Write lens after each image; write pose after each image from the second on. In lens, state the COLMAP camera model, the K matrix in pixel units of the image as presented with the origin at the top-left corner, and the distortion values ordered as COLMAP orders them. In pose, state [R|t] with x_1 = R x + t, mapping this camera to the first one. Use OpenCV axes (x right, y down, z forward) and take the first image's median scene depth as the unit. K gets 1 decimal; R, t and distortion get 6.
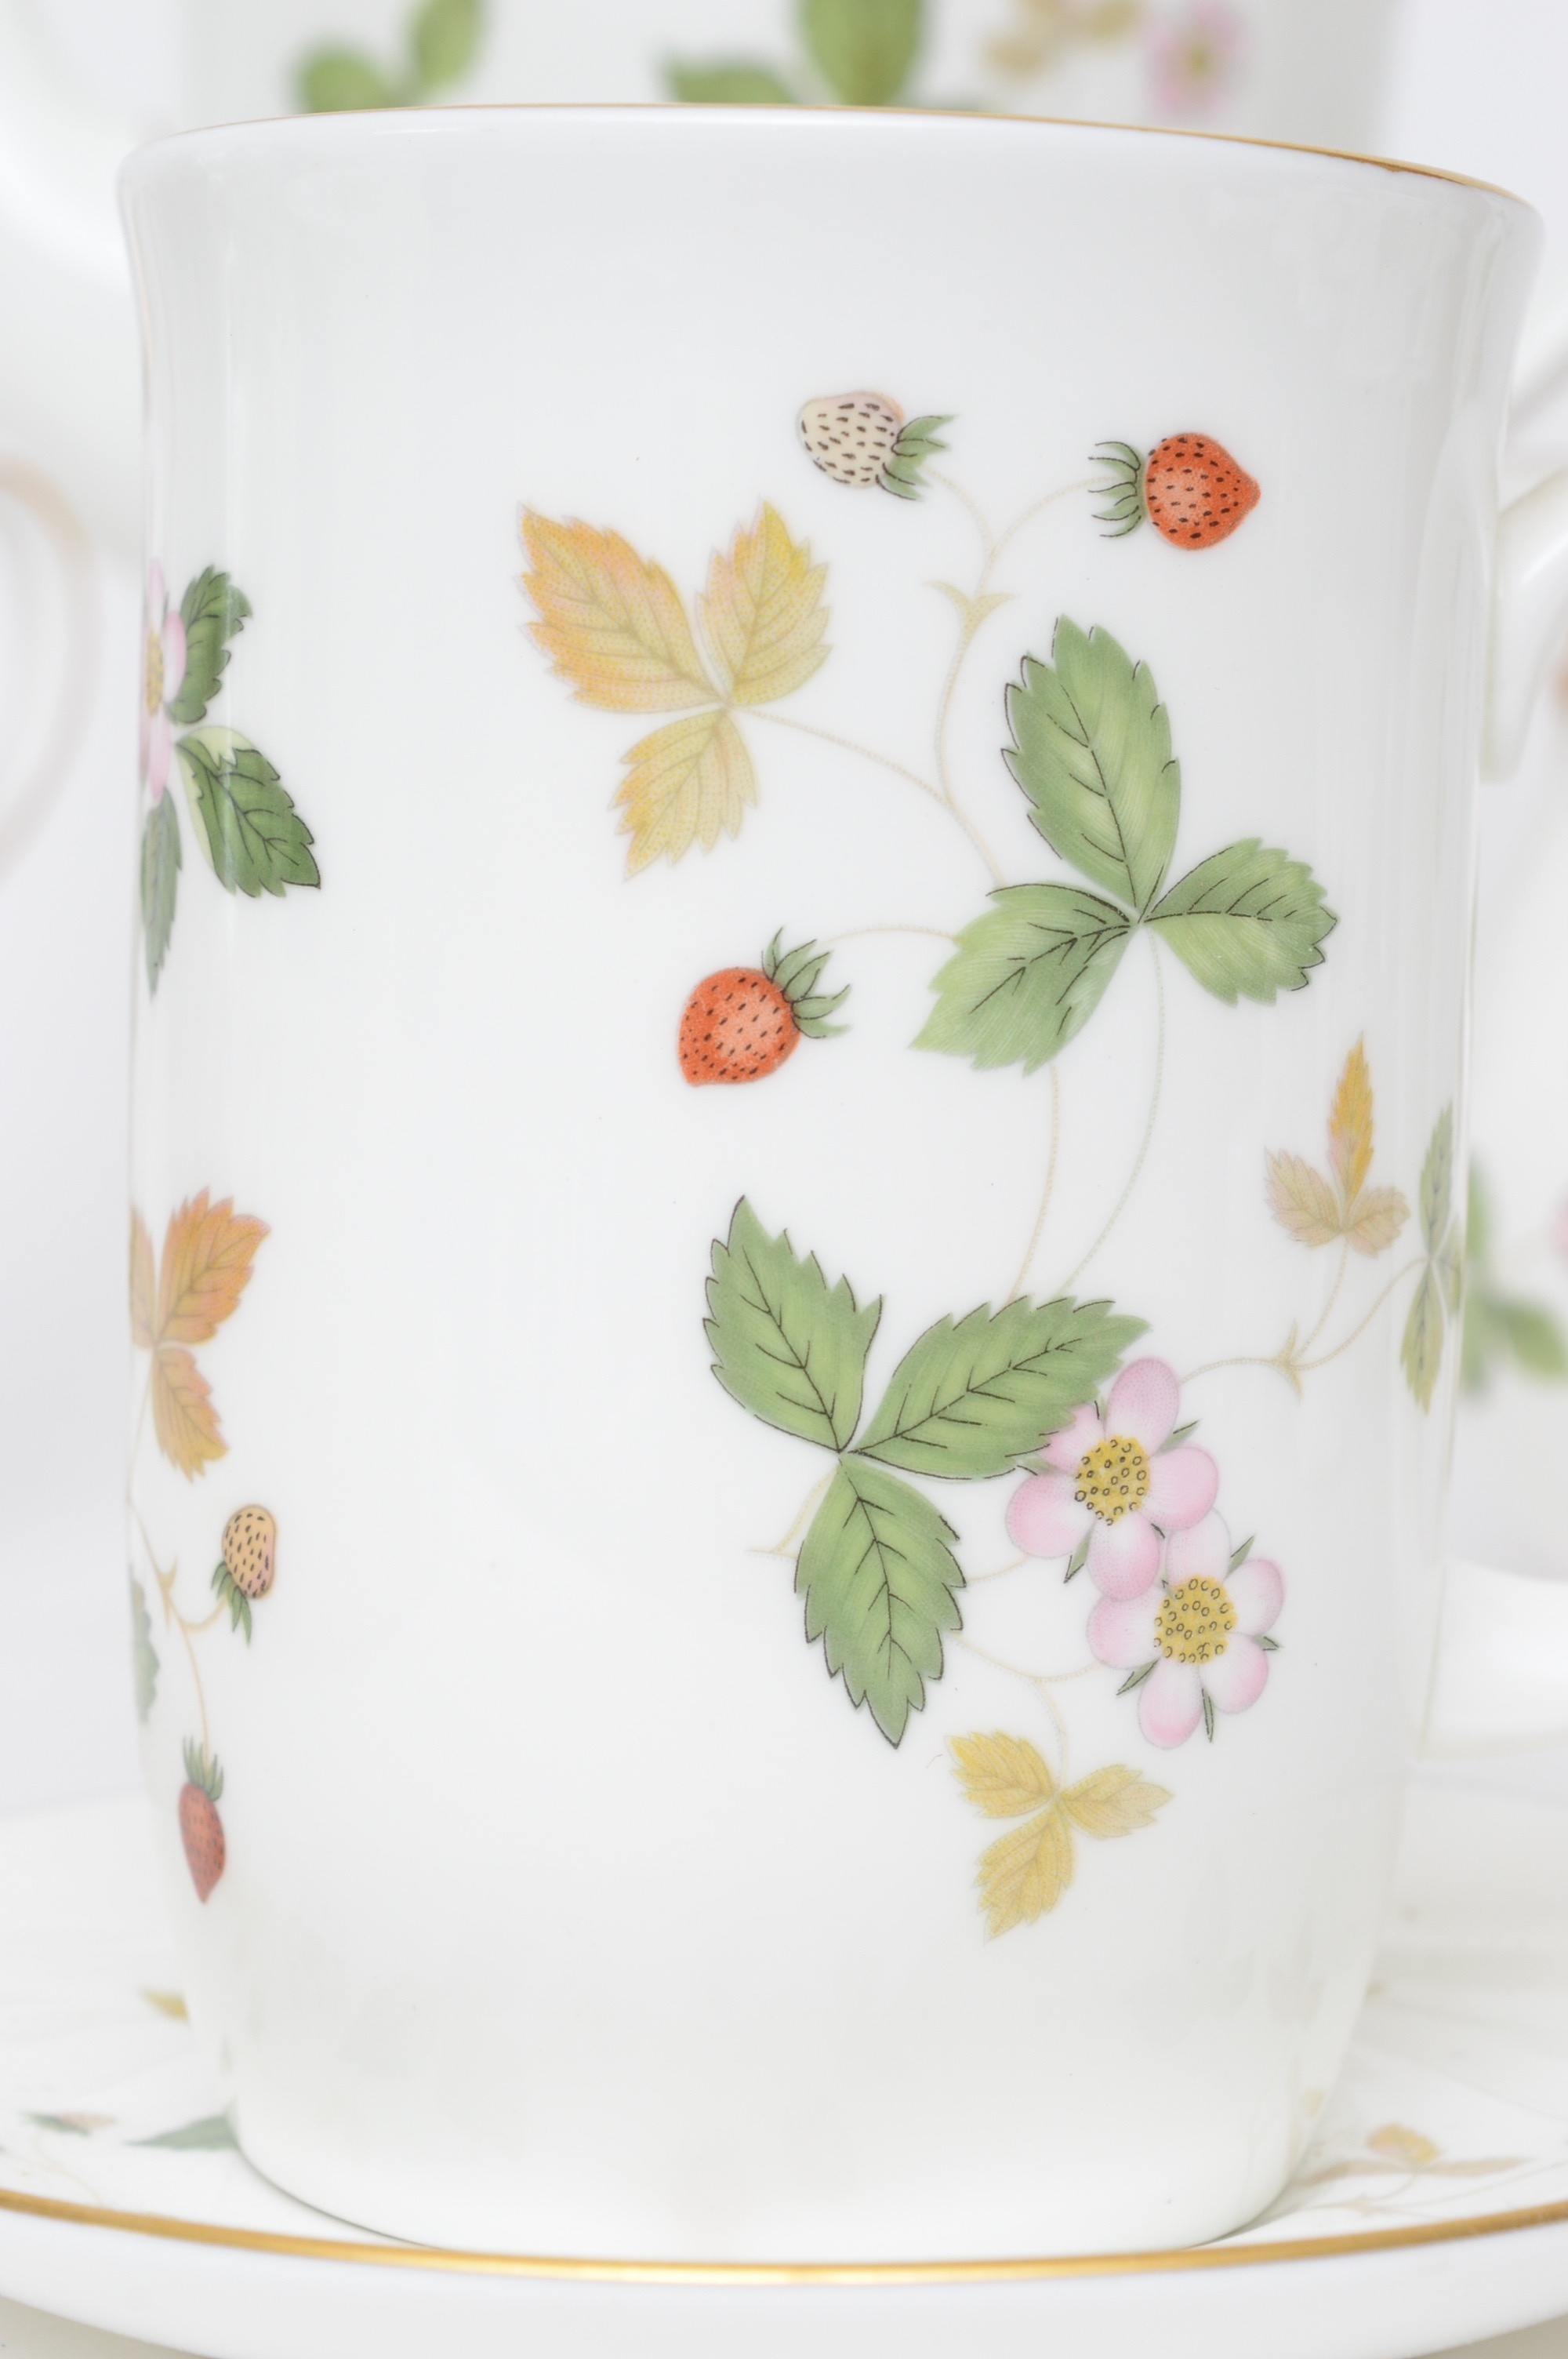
lens RADIAL K [[5651.3, 0, 786.4], [0, 5651.3, 1059.9], [0, 0, 1]] dist [0.056130, 0.403612]
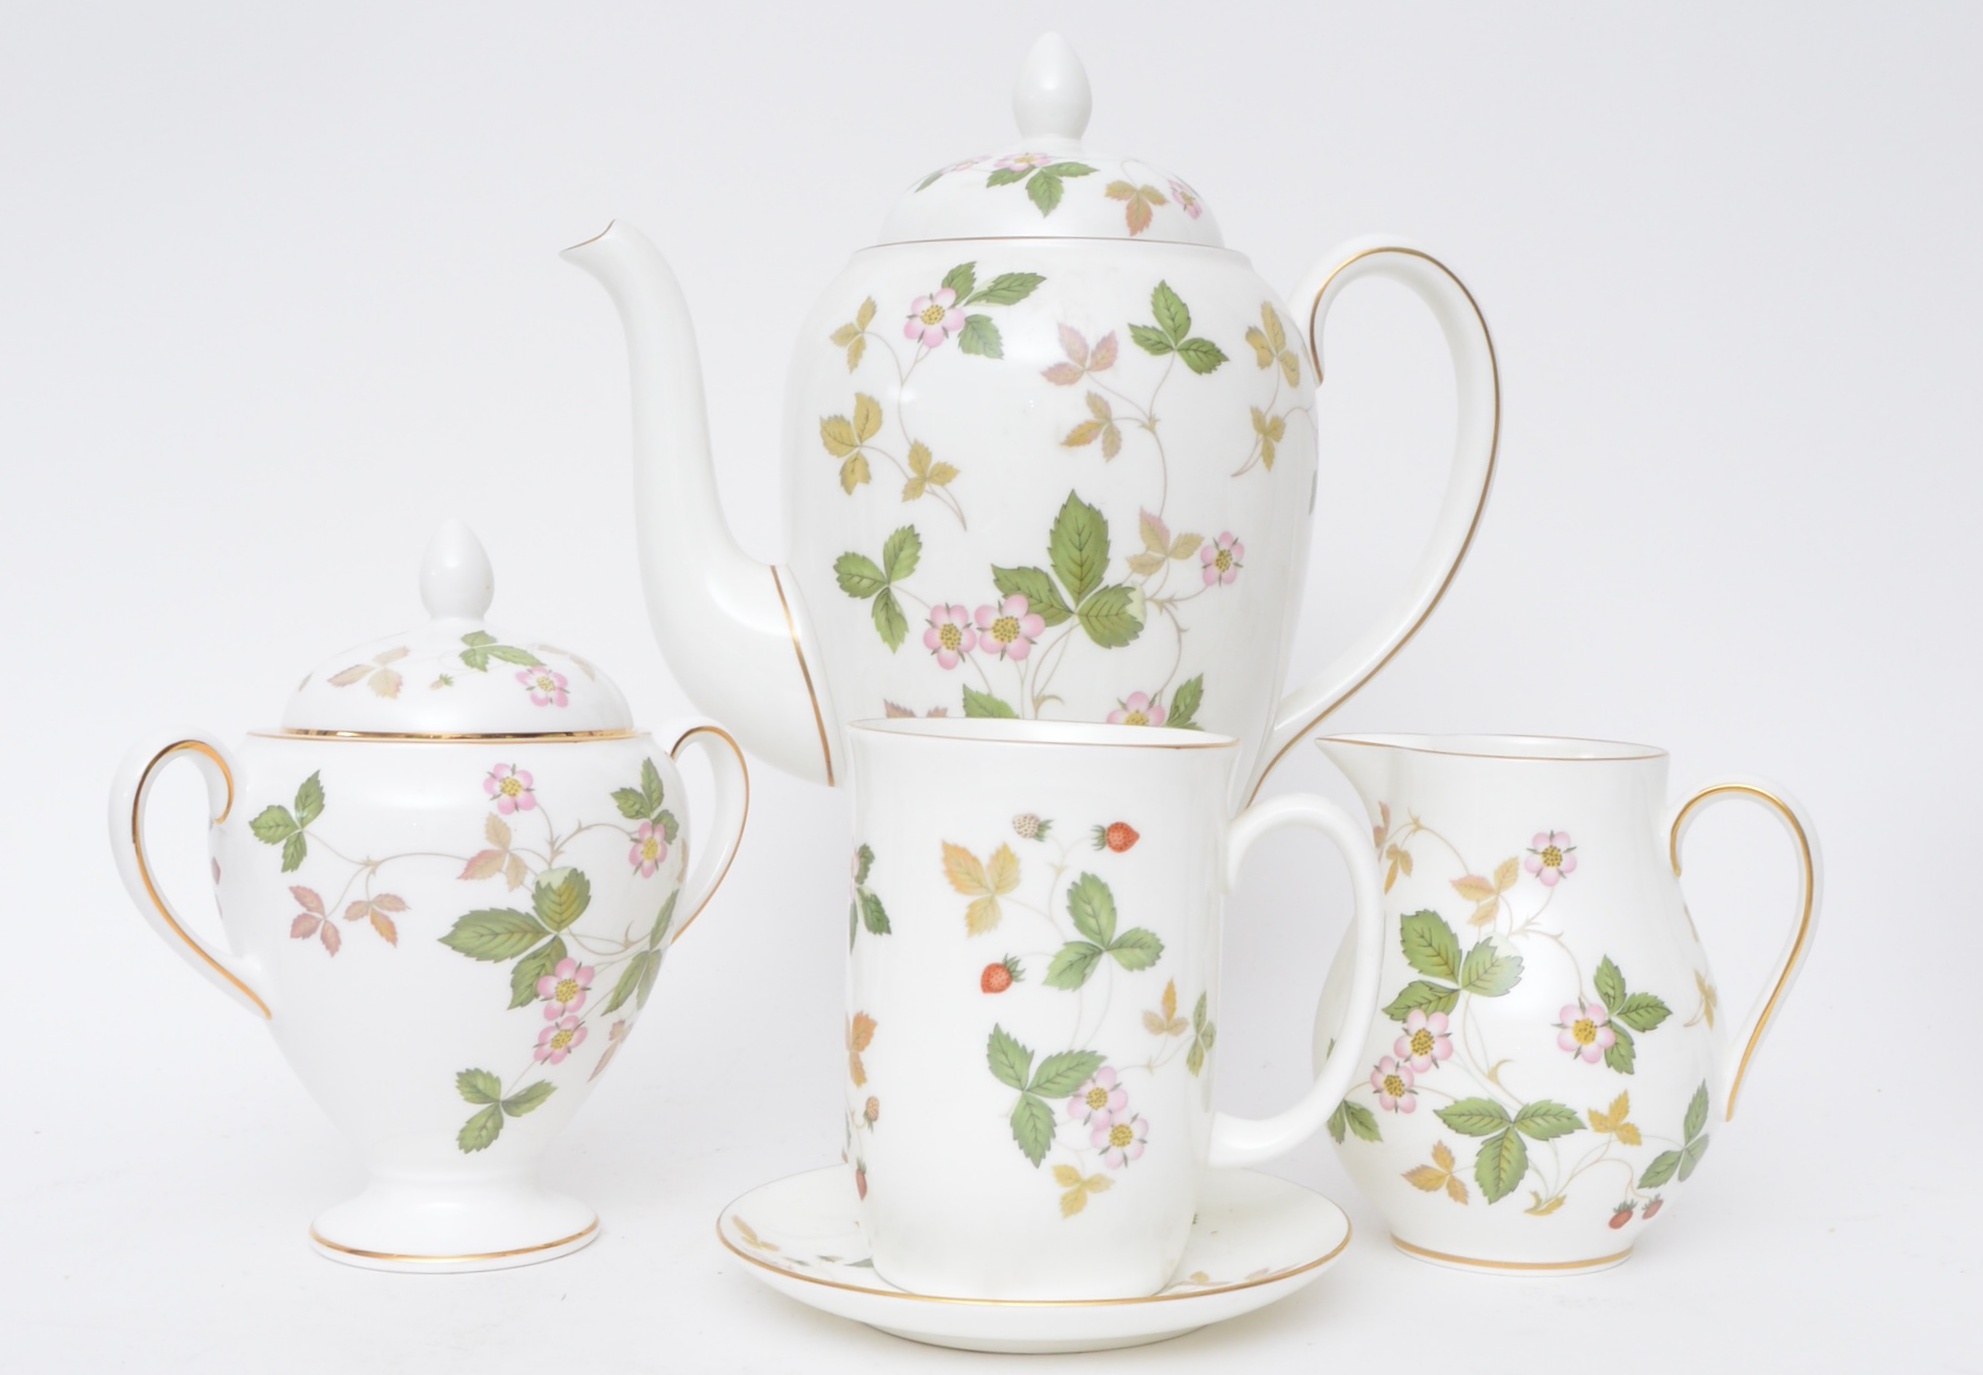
lens RADIAL K [[3049.9, 0, 991.5], [0, 3049.9, 687.5], [0, 0, 1]] dist [-0.109913, -0.002304]
pose [[0.993209, 0.011352, -0.115785, 0.220041], [-0.011829, 0.999924, -0.003434, -0.191581], [0.115737, 0.004781, 0.993268, -1.020355]]
